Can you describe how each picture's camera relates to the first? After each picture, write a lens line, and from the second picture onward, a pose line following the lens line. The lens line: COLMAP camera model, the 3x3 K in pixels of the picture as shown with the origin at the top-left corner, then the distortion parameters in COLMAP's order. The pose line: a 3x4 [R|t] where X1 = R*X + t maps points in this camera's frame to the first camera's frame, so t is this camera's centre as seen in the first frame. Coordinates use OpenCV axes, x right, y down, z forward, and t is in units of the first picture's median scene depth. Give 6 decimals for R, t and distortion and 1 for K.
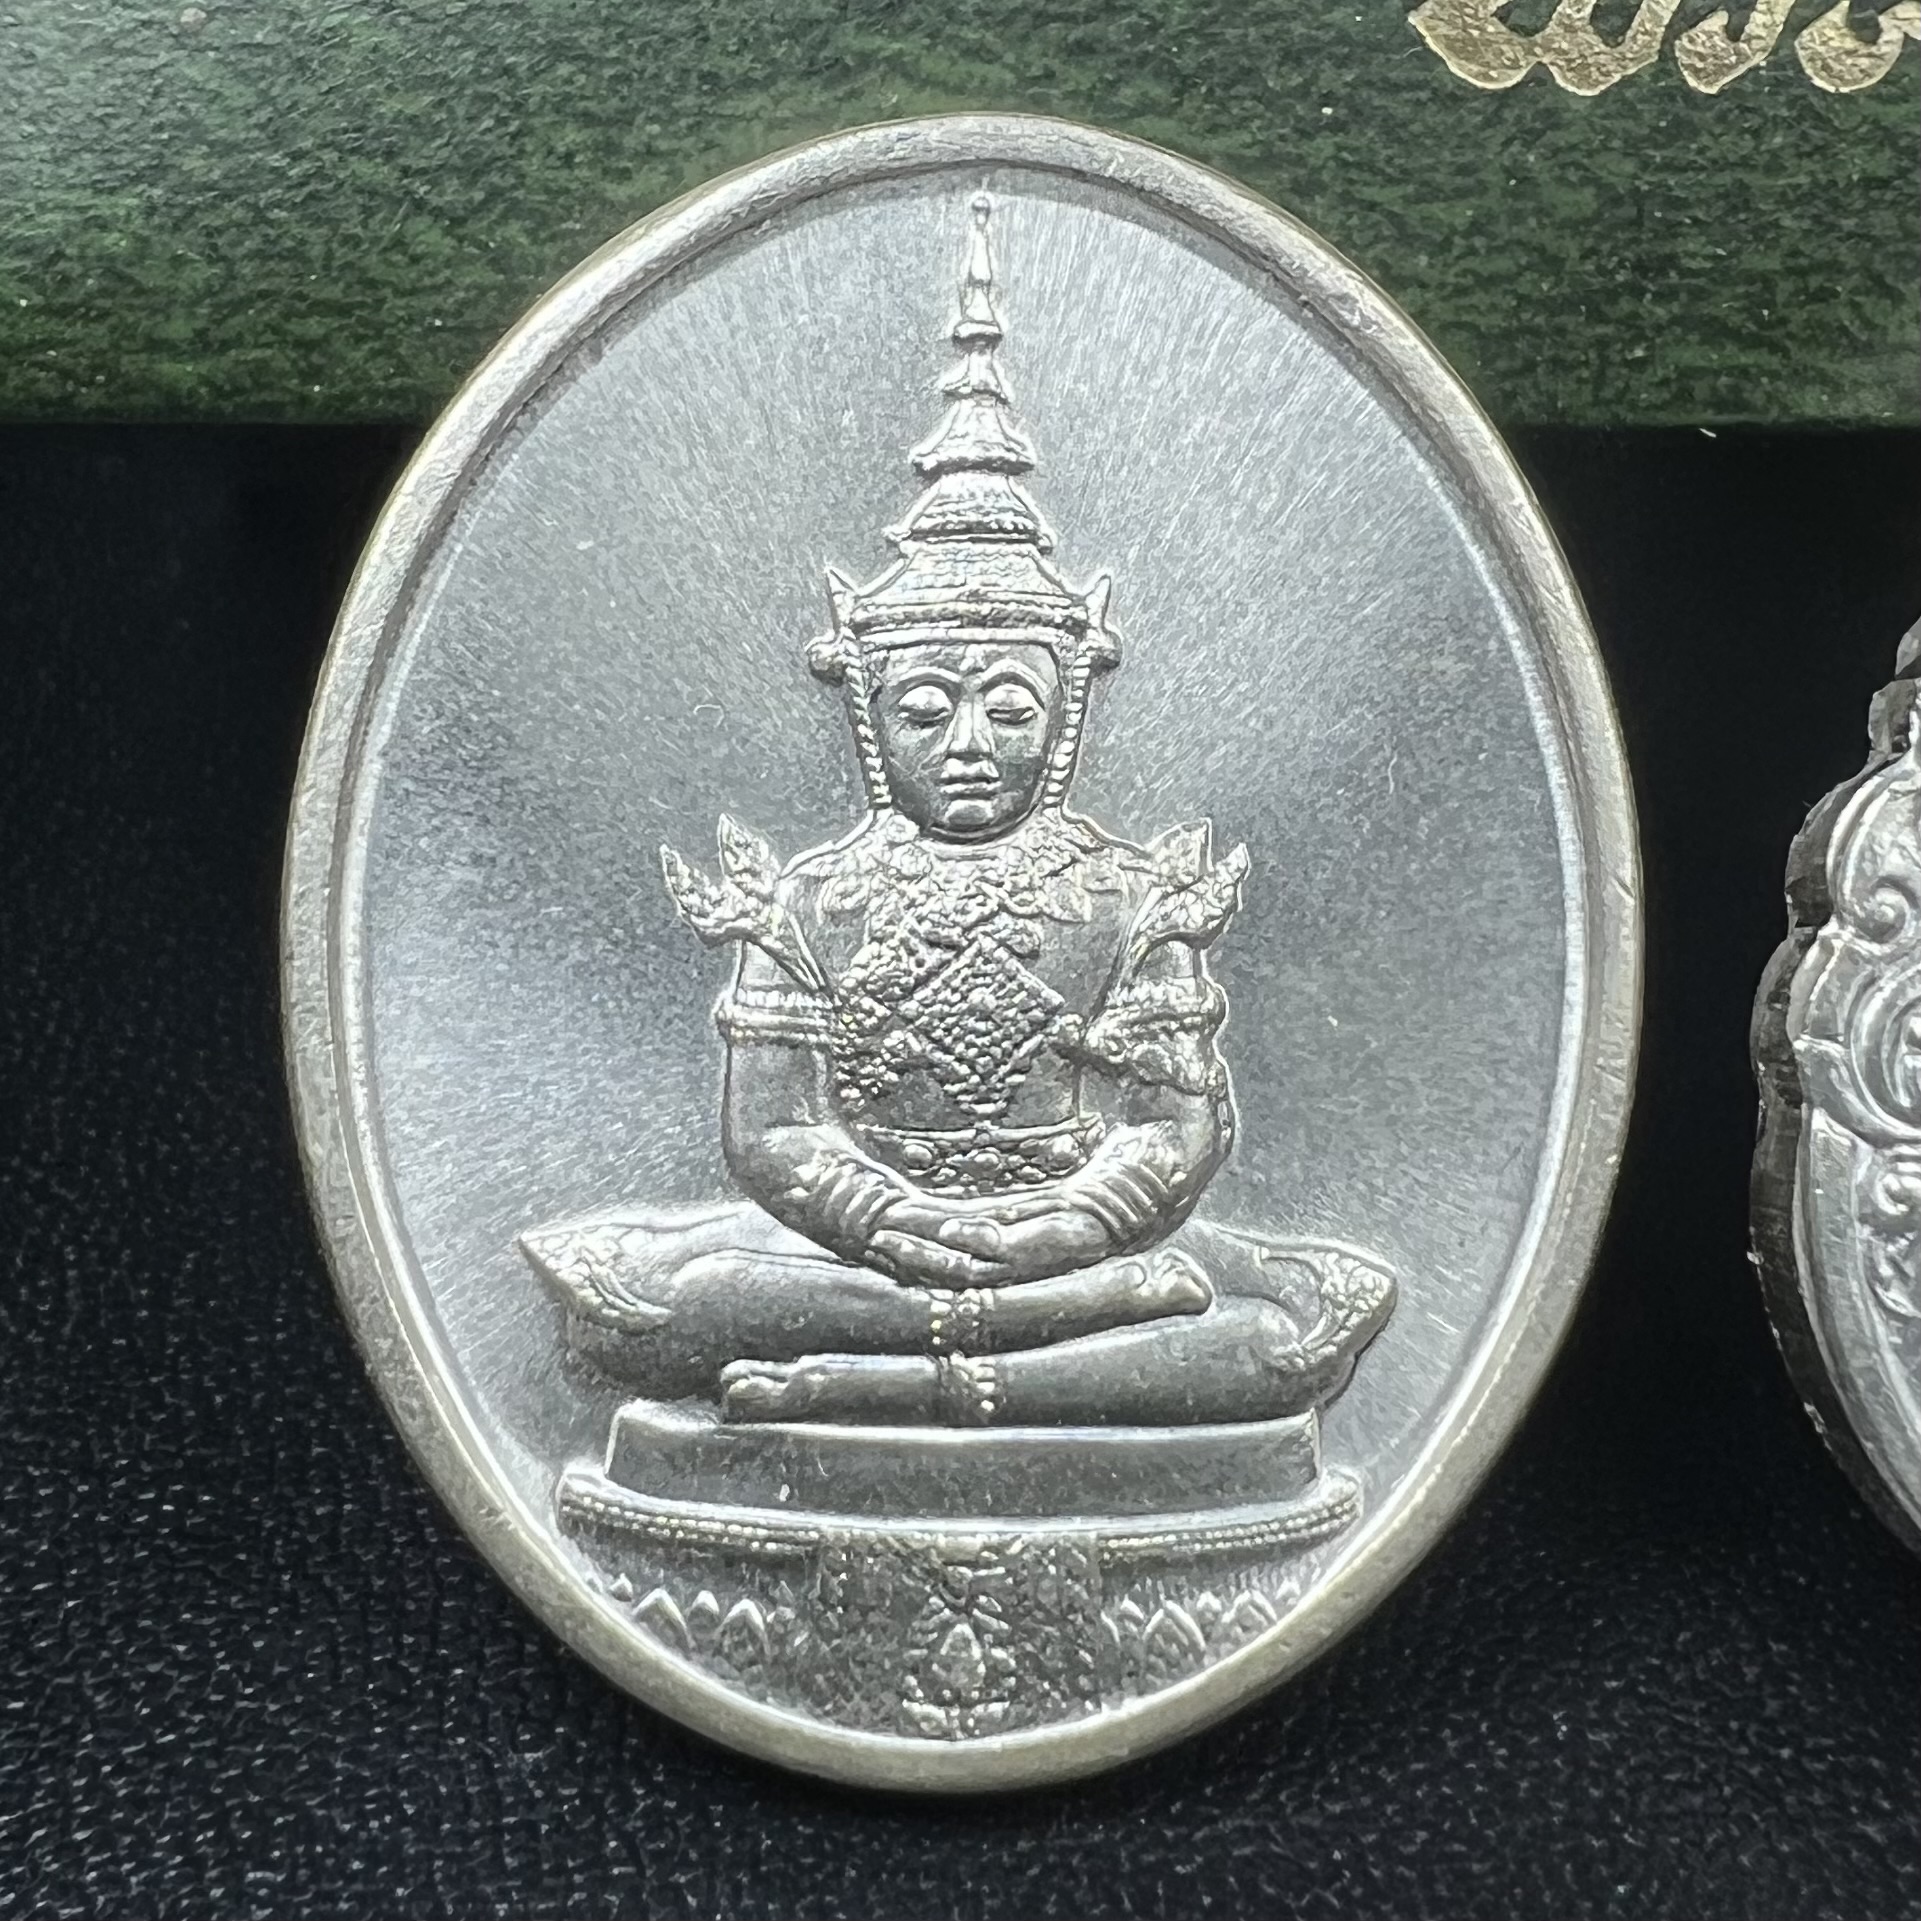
lens RADIAL K [[3519.7, 0, 820.4], [0, 3519.7, 811.1], [0, 0, 1]] dist [0.002582, 0.000000]
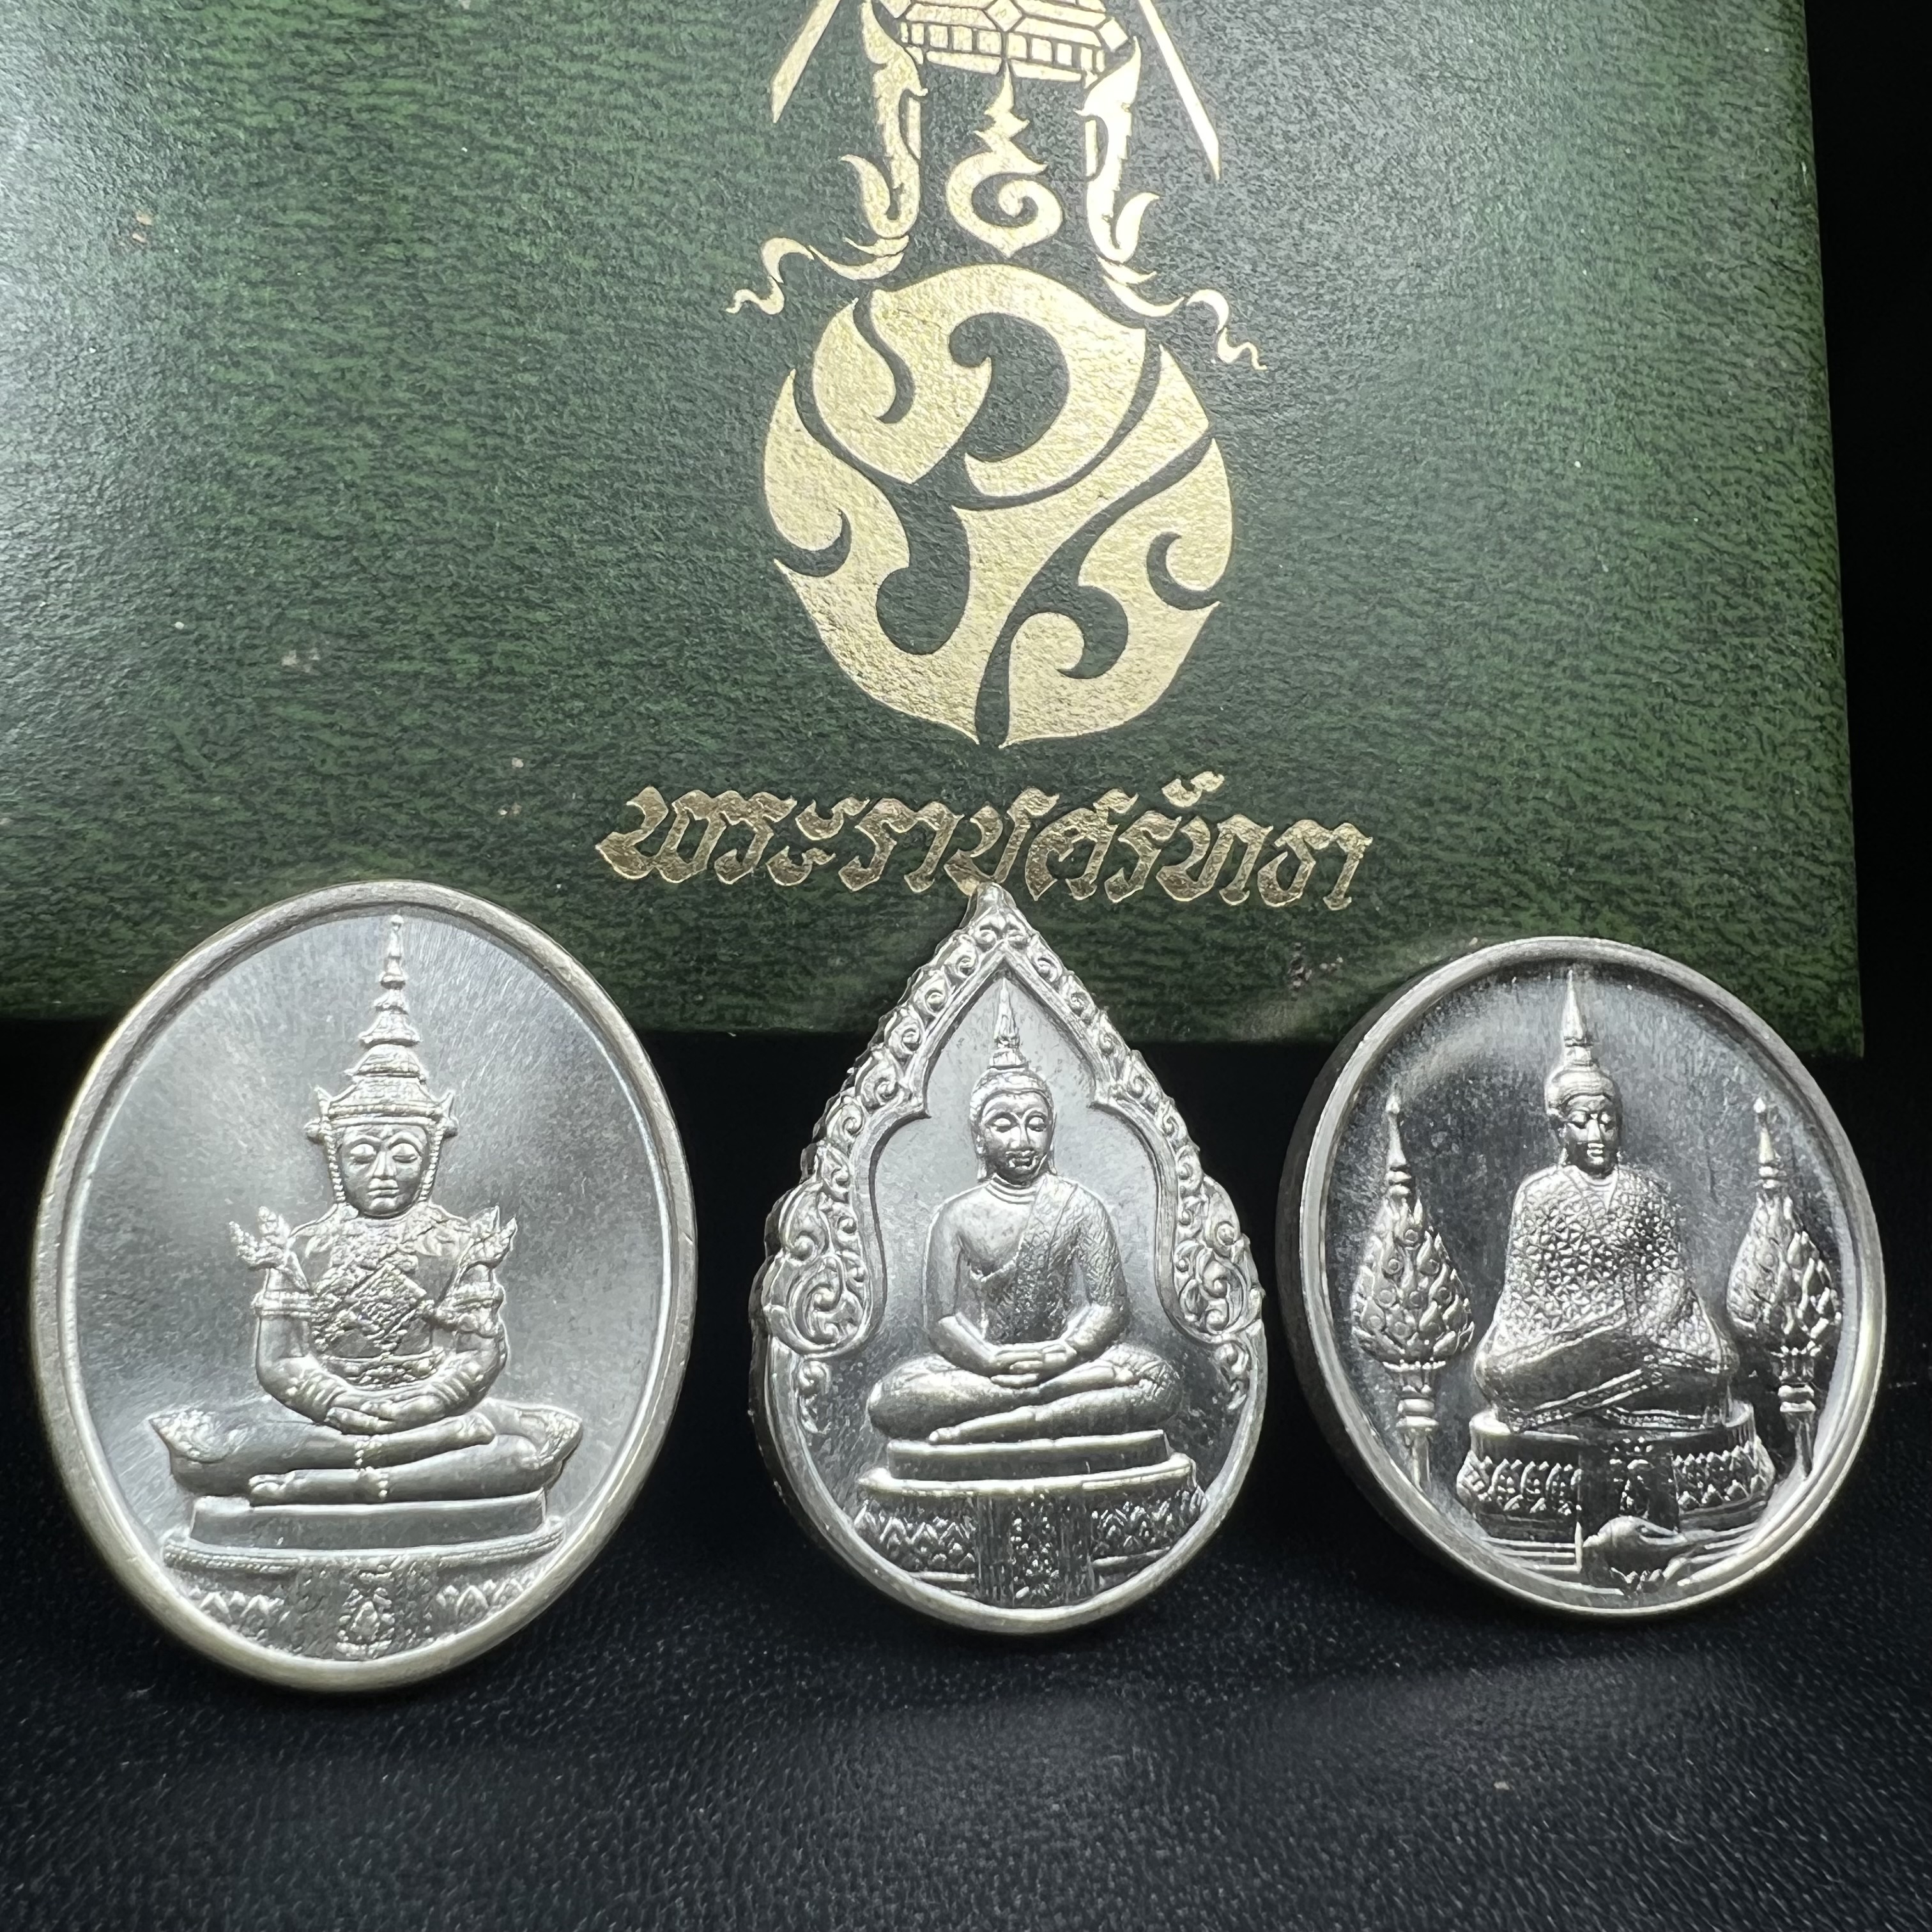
lens RADIAL K [[2157.6, 0, 919.2], [0, 2157.6, 894.9], [0, 0, 1]] dist [0.001106, 0.000000]
pose [[0.960218, 0.034307, 0.277135, -0.013899], [0.019872, 0.981514, -0.190358, 0.071289], [-0.278543, 0.188293, 0.941785, -0.349332]]
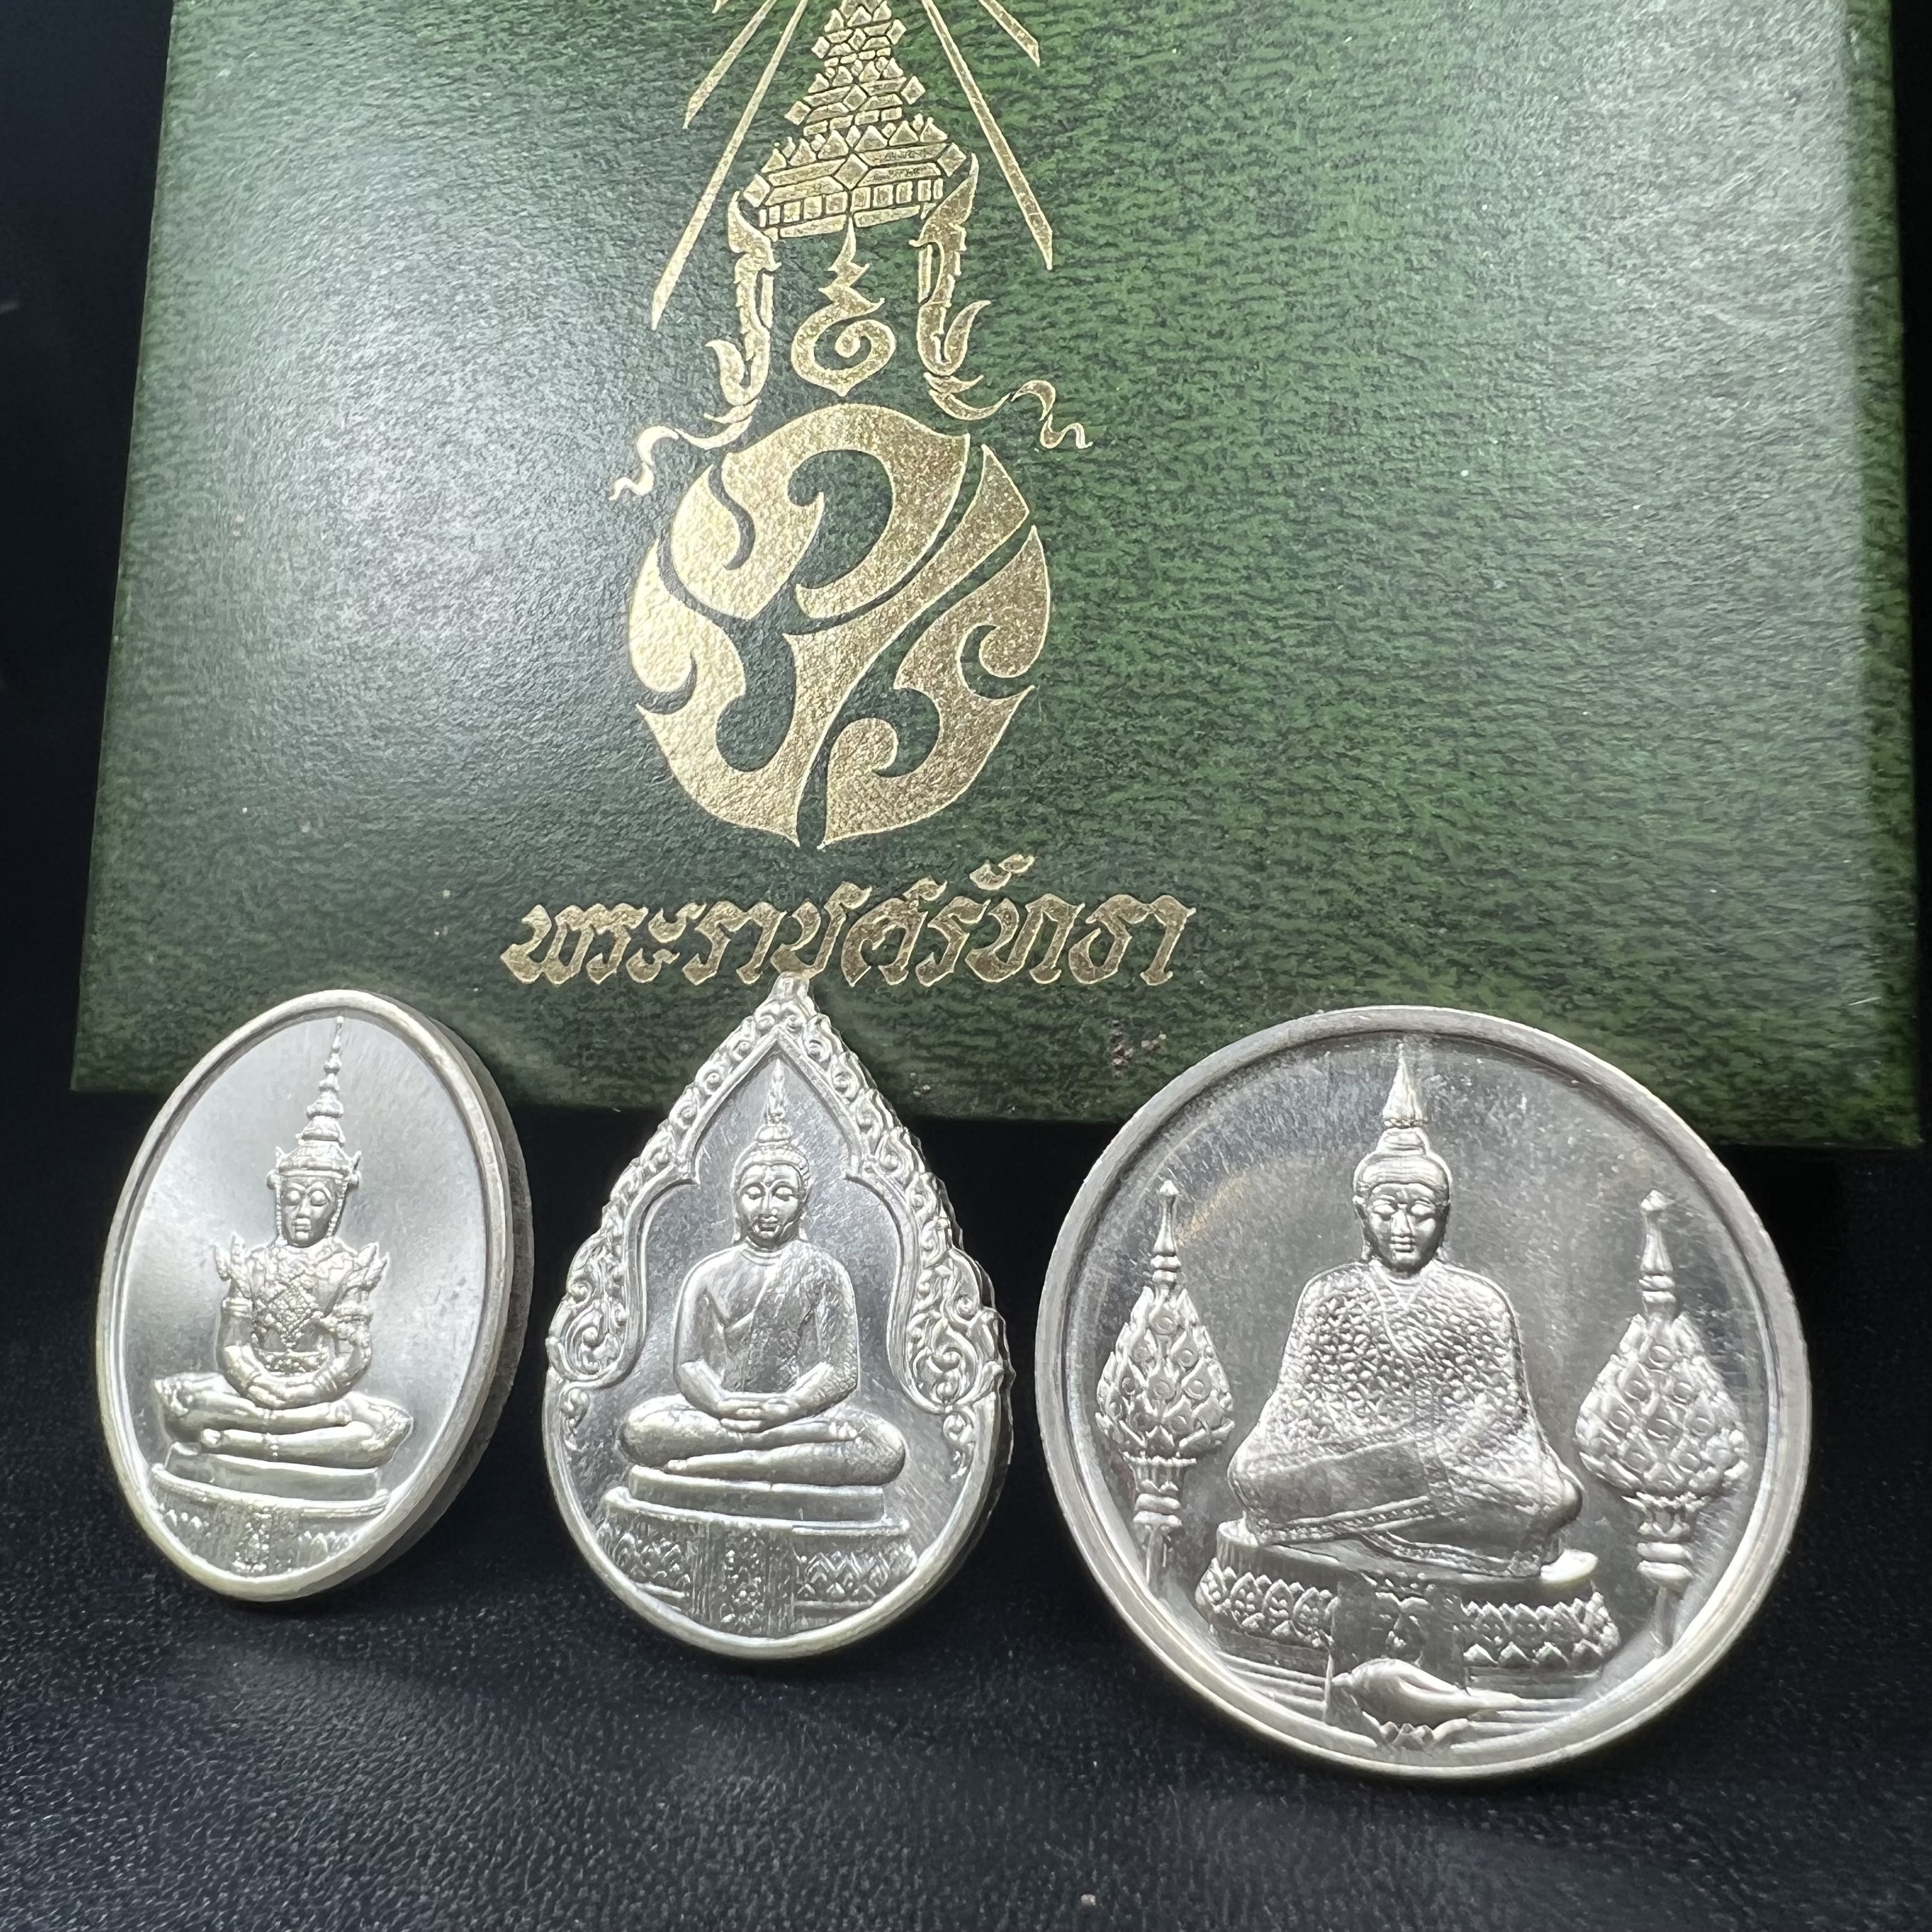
lens RADIAL K [[2157.6, 0, 789.4], [0, 2157.6, 900.4], [0, 0, 1]] dist [0.001106, 0.000000]
pose [[0.911511, -0.018235, -0.410871, 1.111813], [-0.069863, 0.977632, -0.198378, 0.051596], [0.405298, 0.209529, 0.889849, -0.430780]]
